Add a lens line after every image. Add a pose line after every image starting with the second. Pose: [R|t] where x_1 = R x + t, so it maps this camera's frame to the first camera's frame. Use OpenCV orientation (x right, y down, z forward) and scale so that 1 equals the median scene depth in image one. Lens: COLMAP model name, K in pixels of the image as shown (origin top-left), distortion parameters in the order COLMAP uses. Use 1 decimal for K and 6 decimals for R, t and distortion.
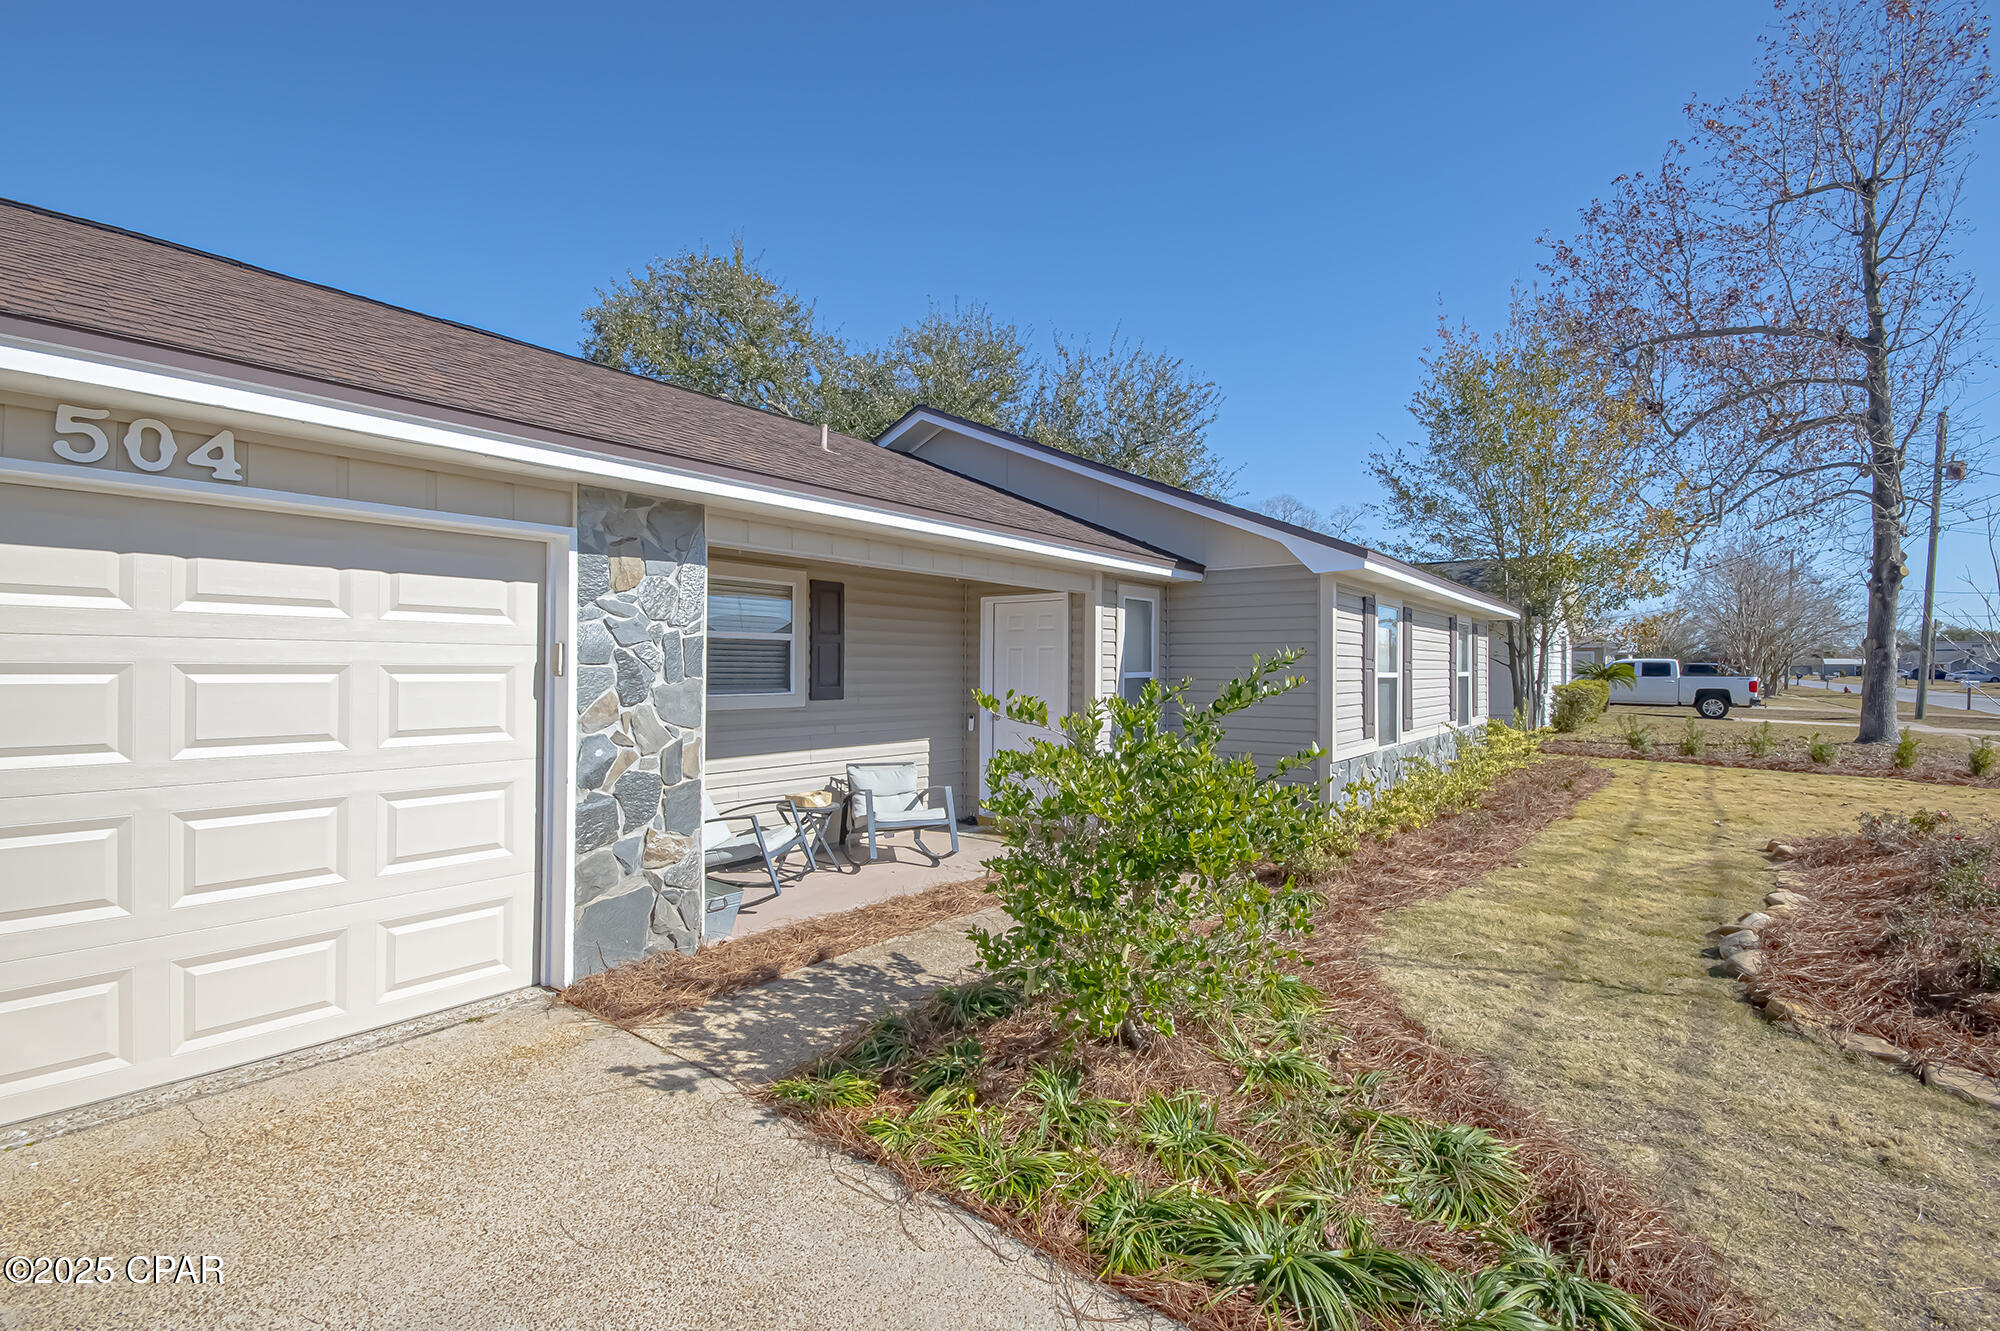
lens RADIAL K [[879.3, 0, 1017.9], [0, 879.3, 655.2], [0, 0, 1]] dist [-0.001160, -0.000688]
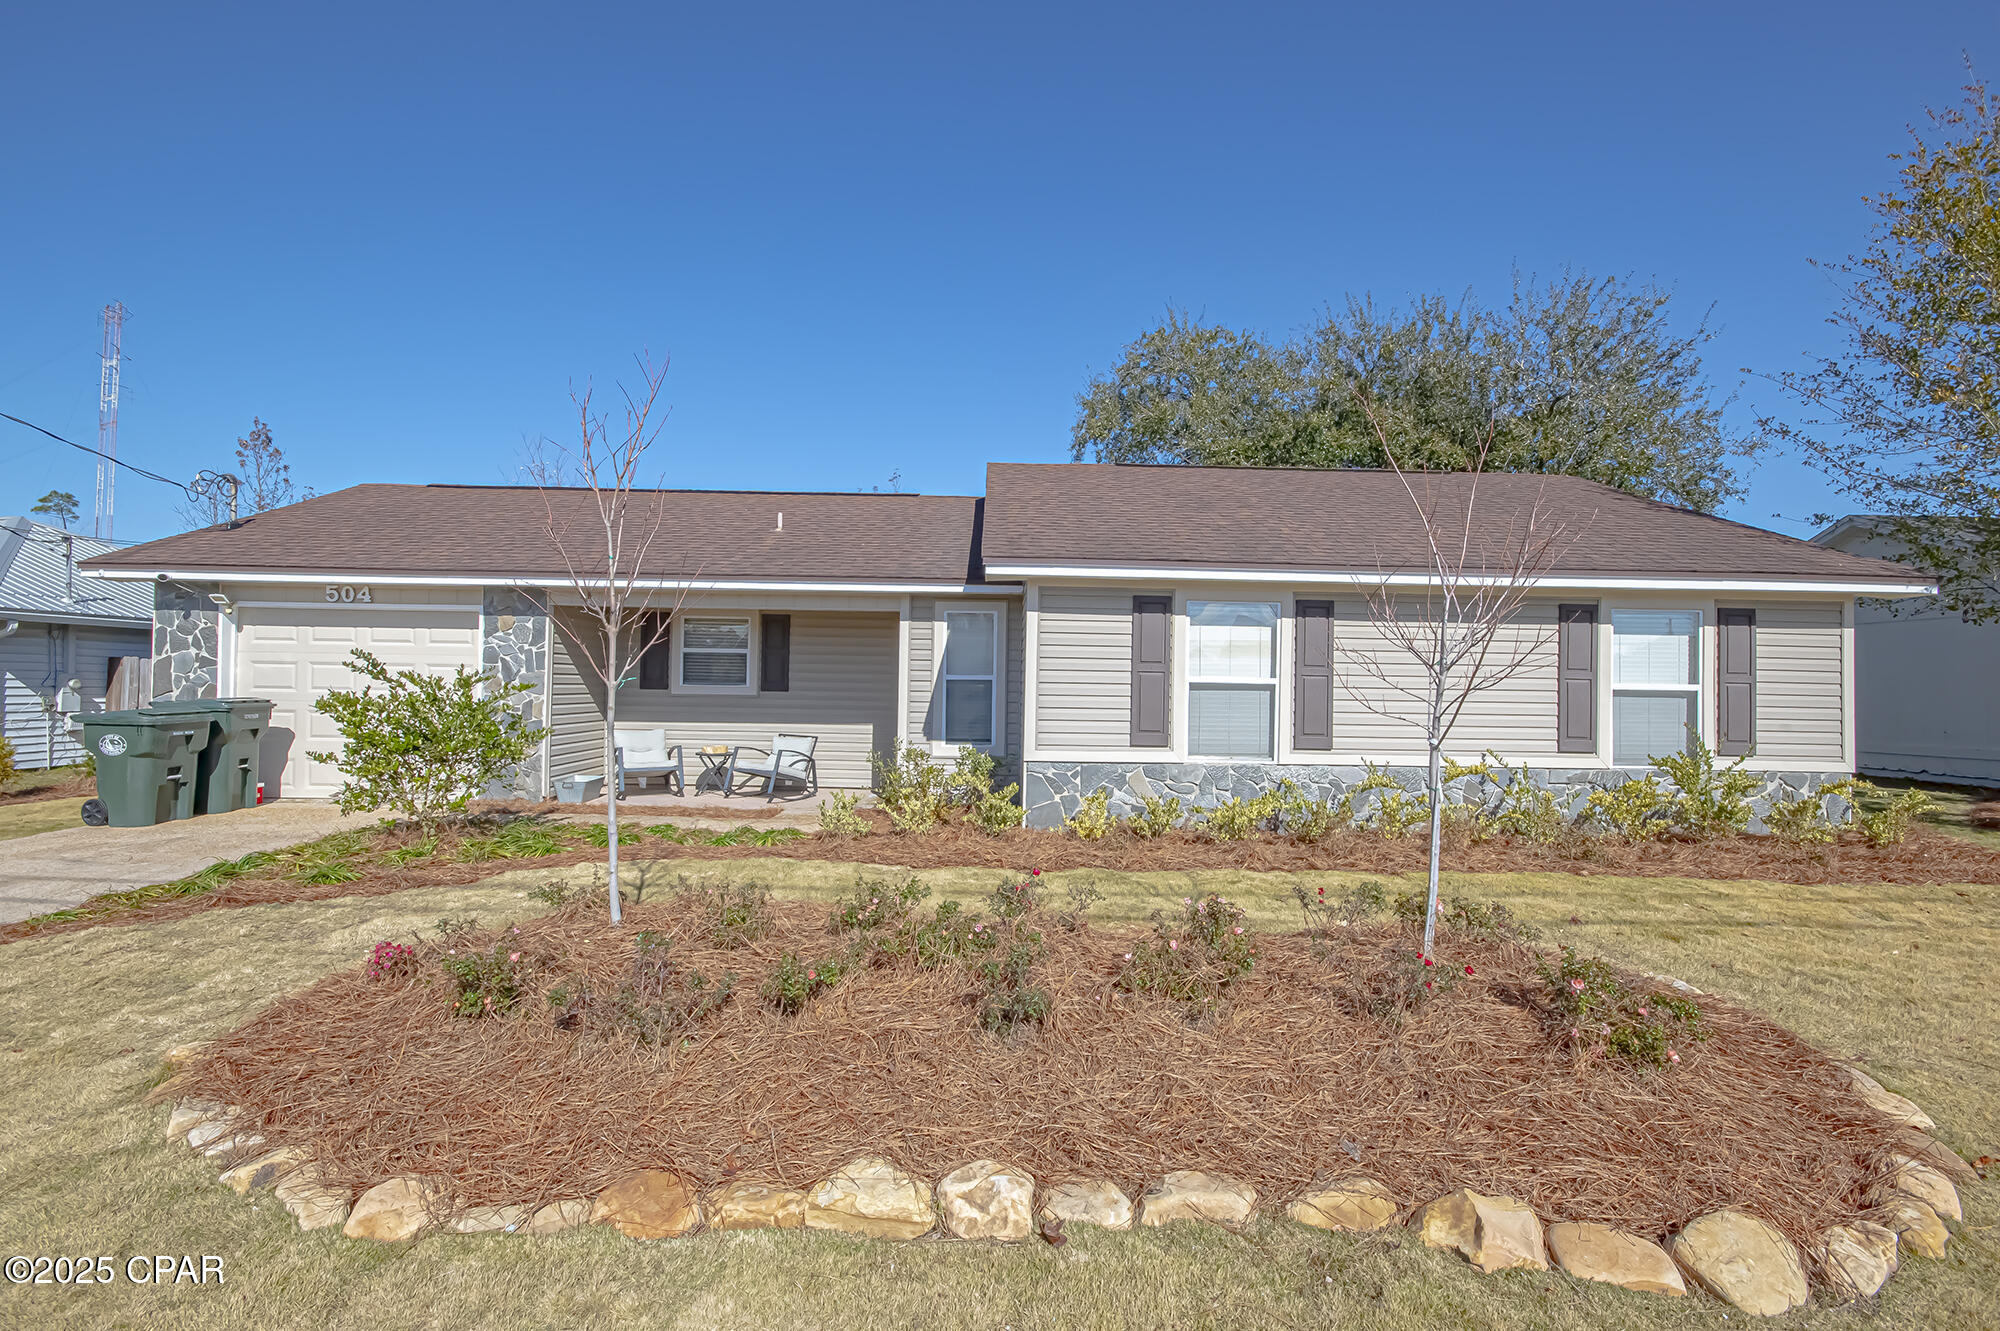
lens RADIAL K [[879.3, 0, 1017.9], [0, 879.3, 655.2], [0, 0, 1]] dist [-0.001160, -0.000688]
pose [[0.626434, -0.017270, -0.779283, 1.221500], [-0.001467, 0.999727, -0.023335, 0.022880], [0.779473, 0.015761, 0.626238, 0.356788]]
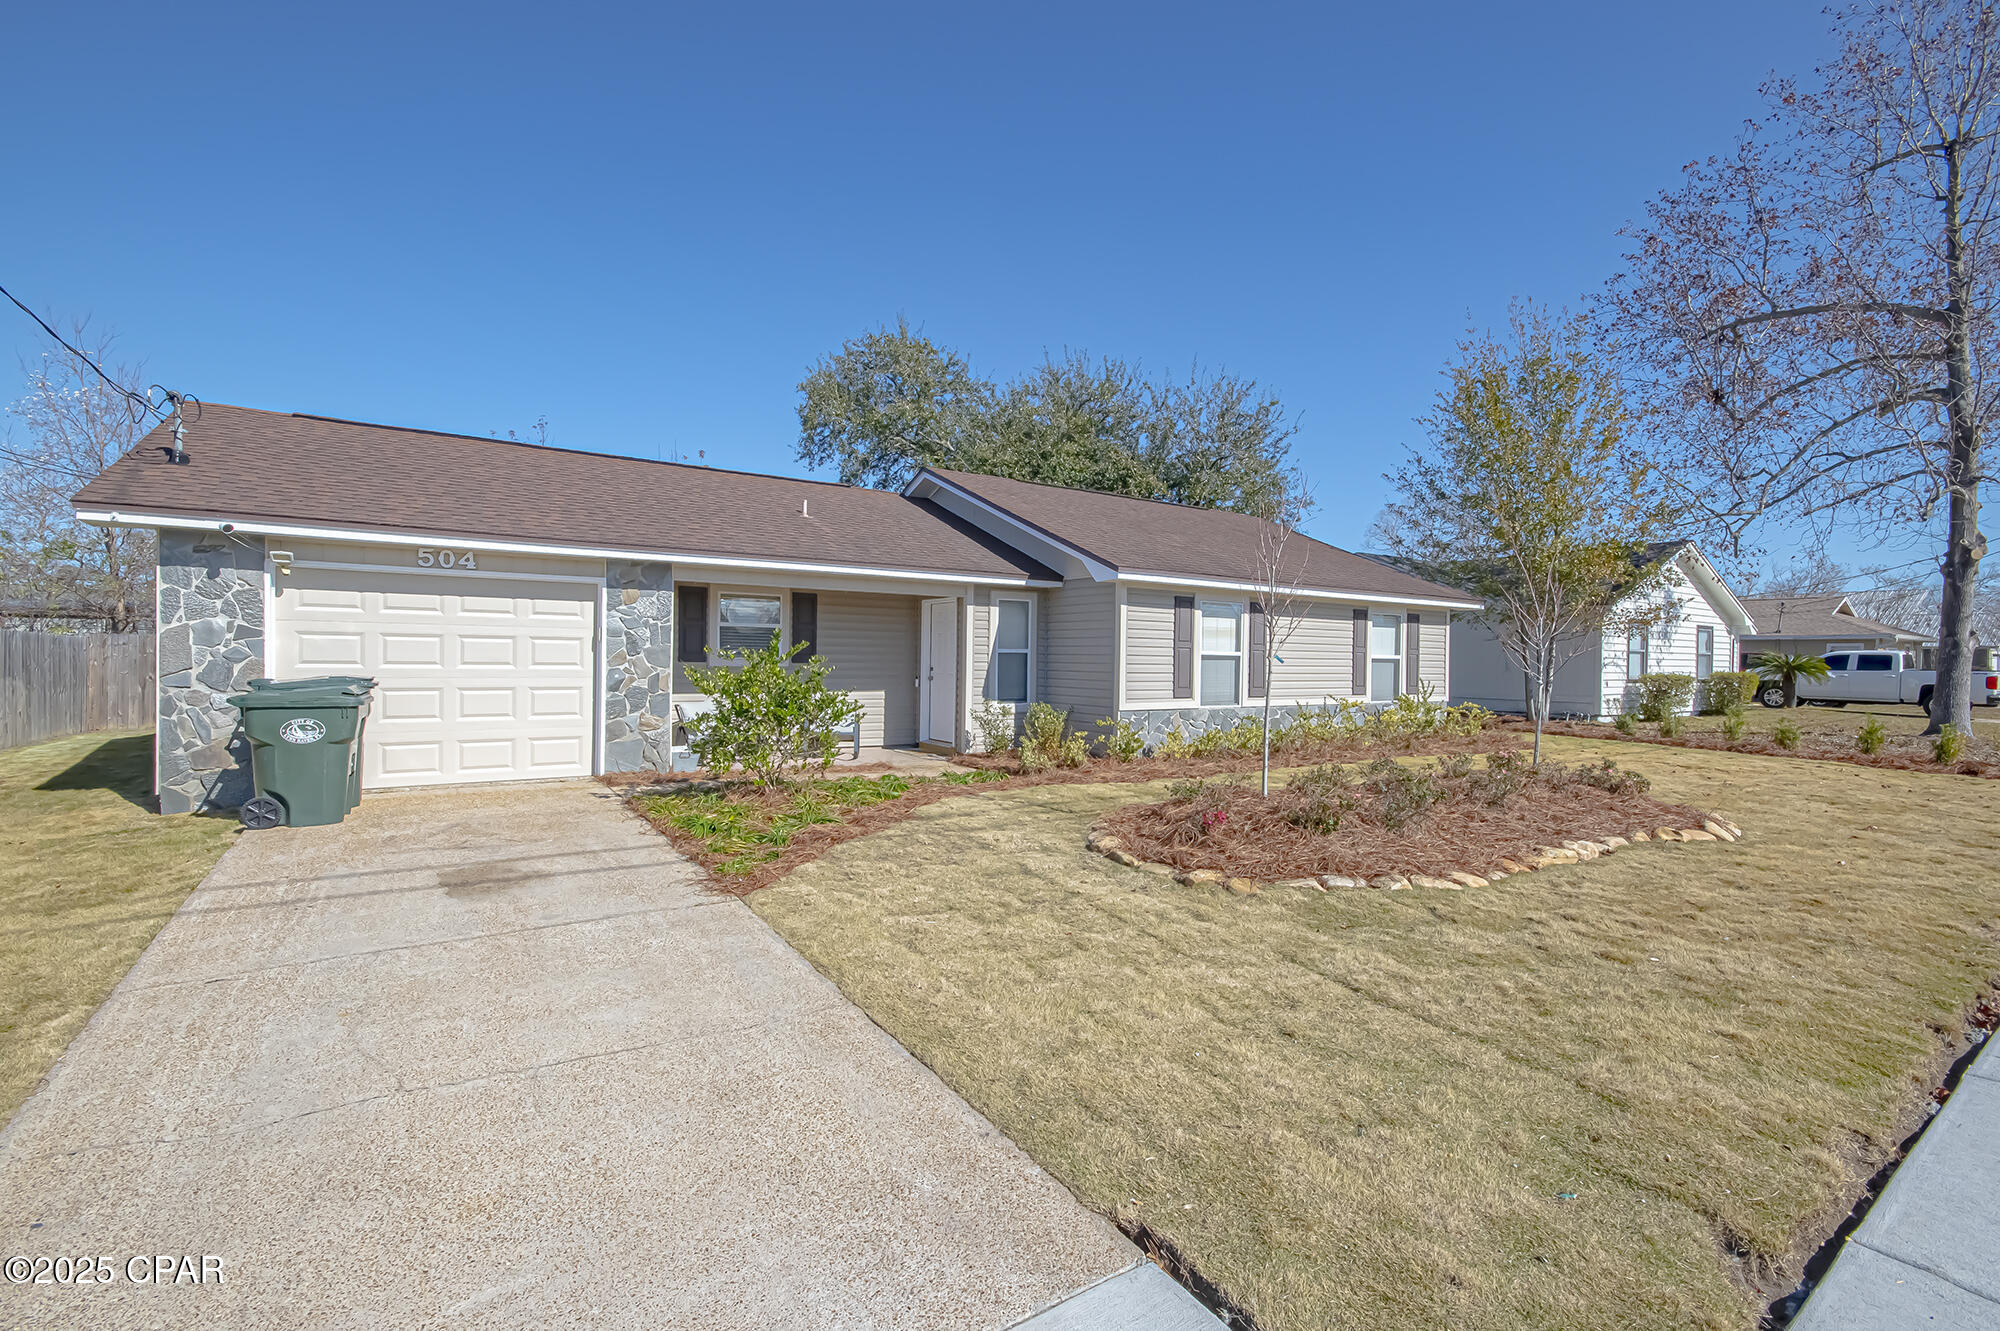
lens RADIAL K [[879.3, 0, 1017.9], [0, 879.3, 655.2], [0, 0, 1]] dist [-0.001160, -0.000688]
pose [[0.949705, 0.007154, -0.313063, 0.687685], [-0.004487, 0.999947, 0.009242, 0.017846], [0.313113, -0.007372, 0.949687, -0.470008]]
